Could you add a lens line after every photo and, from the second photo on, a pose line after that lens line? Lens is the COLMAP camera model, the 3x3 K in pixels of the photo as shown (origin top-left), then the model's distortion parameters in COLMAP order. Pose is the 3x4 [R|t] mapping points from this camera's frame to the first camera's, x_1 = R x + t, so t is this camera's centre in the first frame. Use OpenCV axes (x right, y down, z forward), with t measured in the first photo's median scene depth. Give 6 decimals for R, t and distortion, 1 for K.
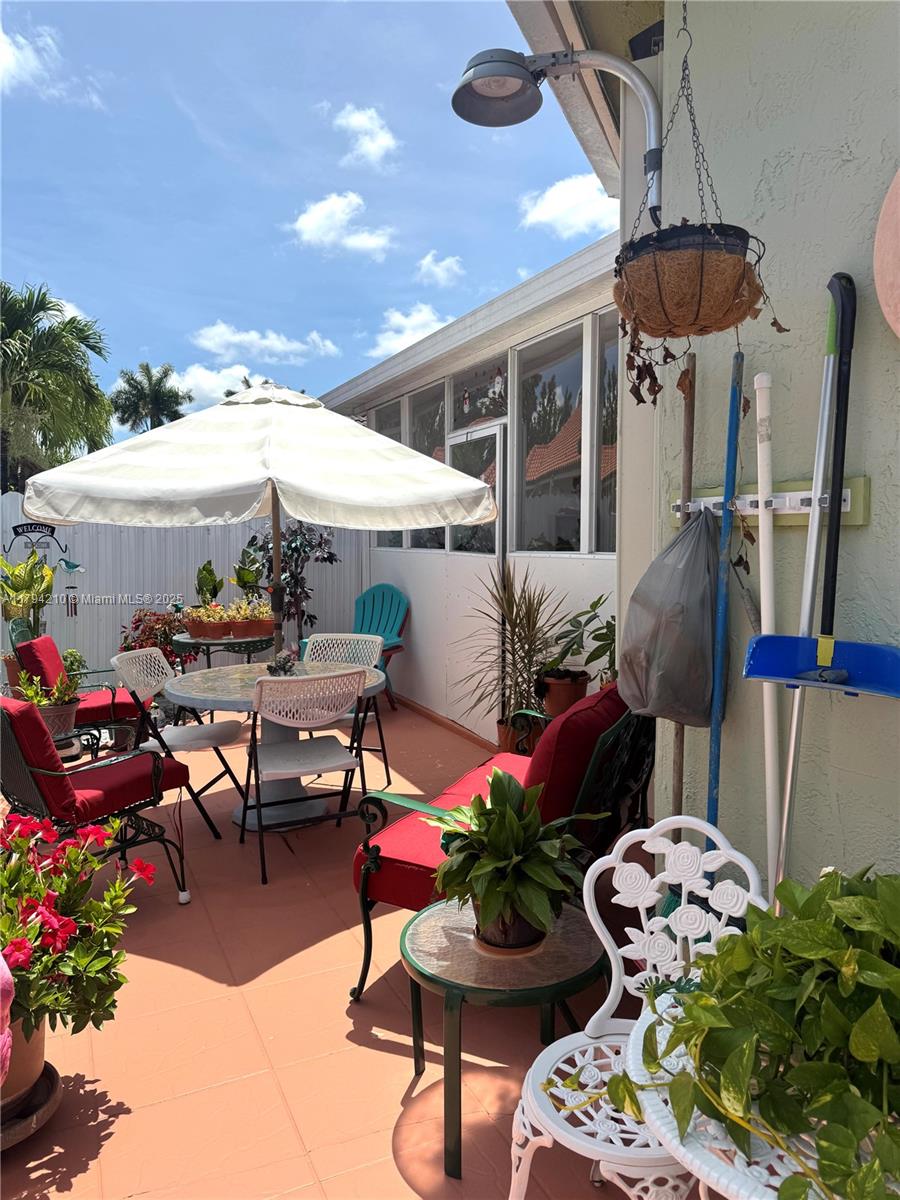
lens RADIAL K [[844.4, 0, 450.0], [0, 844.4, 600.0], [0, 0, 1]] dist [0.140190, -0.248986]
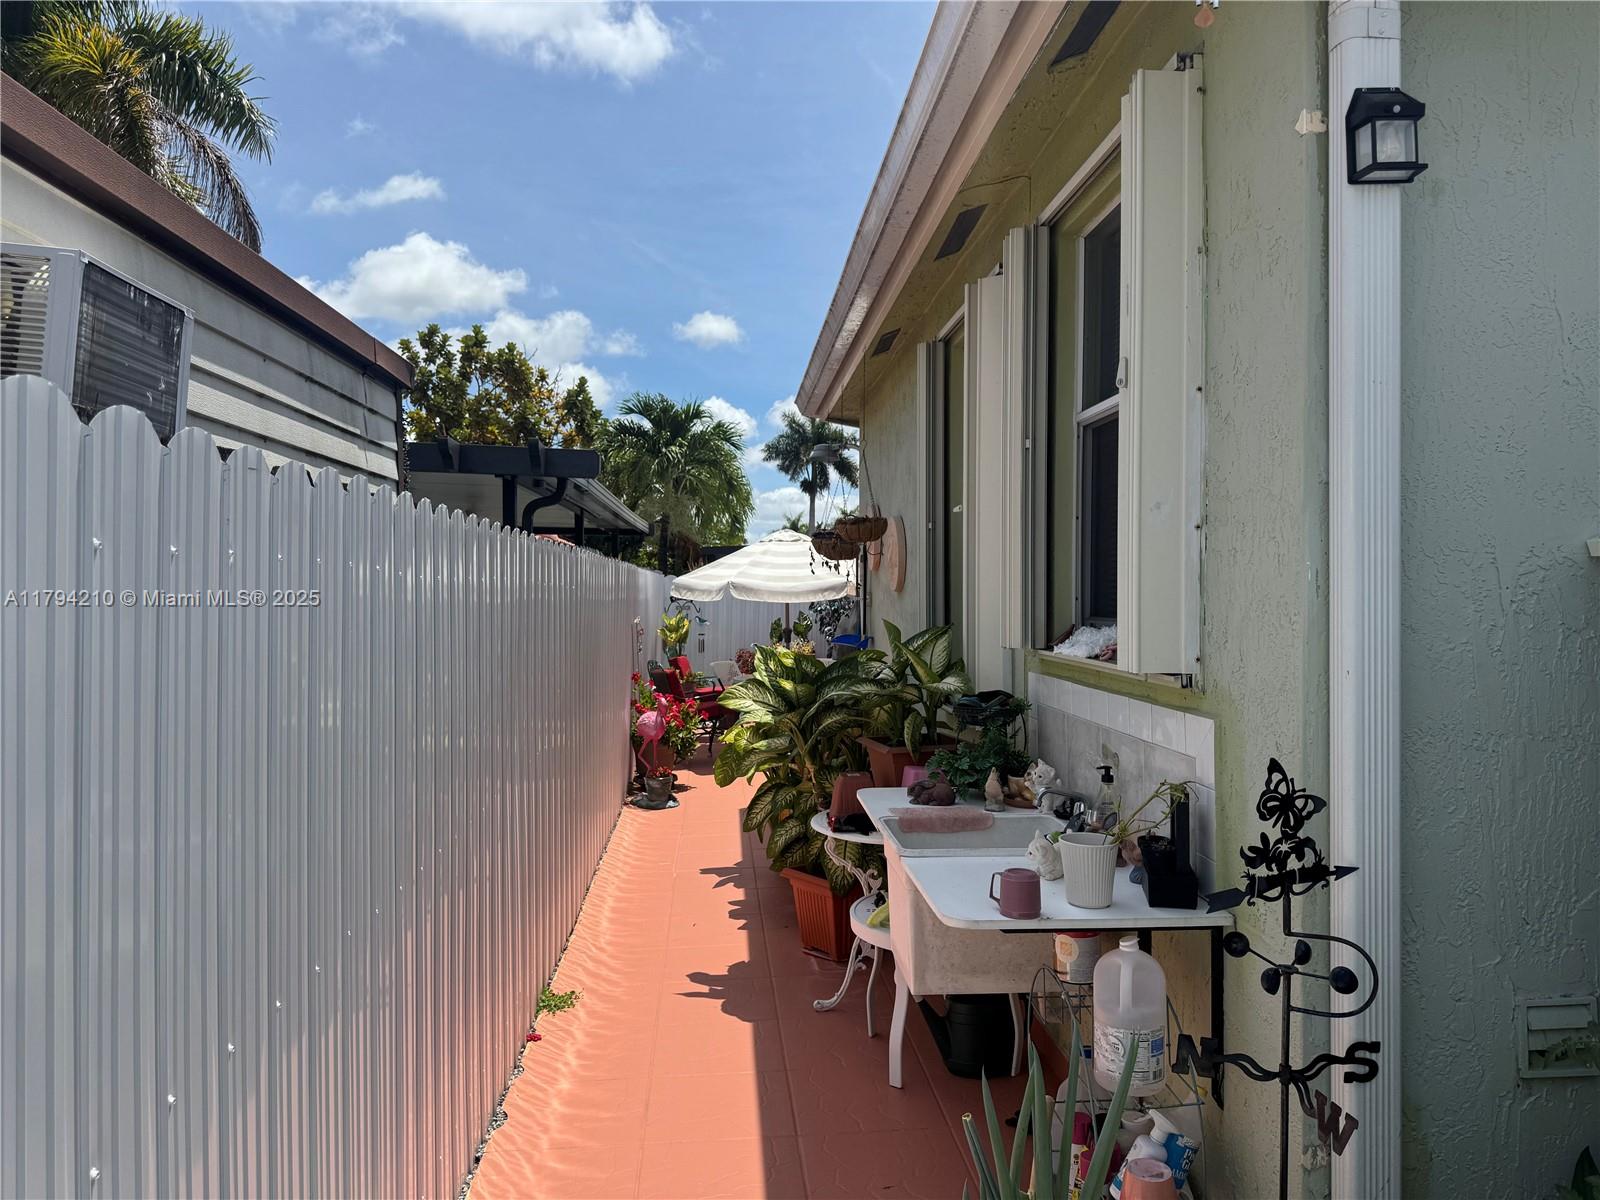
lens RADIAL K [[1125.9, 0, 804.7], [0, 1125.9, 607.4], [0, 0, 1]] dist [0.140190, -0.248986]
pose [[0.939794, 0.005168, -0.341703, 0.232993], [-0.027249, 0.997835, -0.059853, 0.028570], [0.340654, 0.065560, 0.937900, -0.461615]]
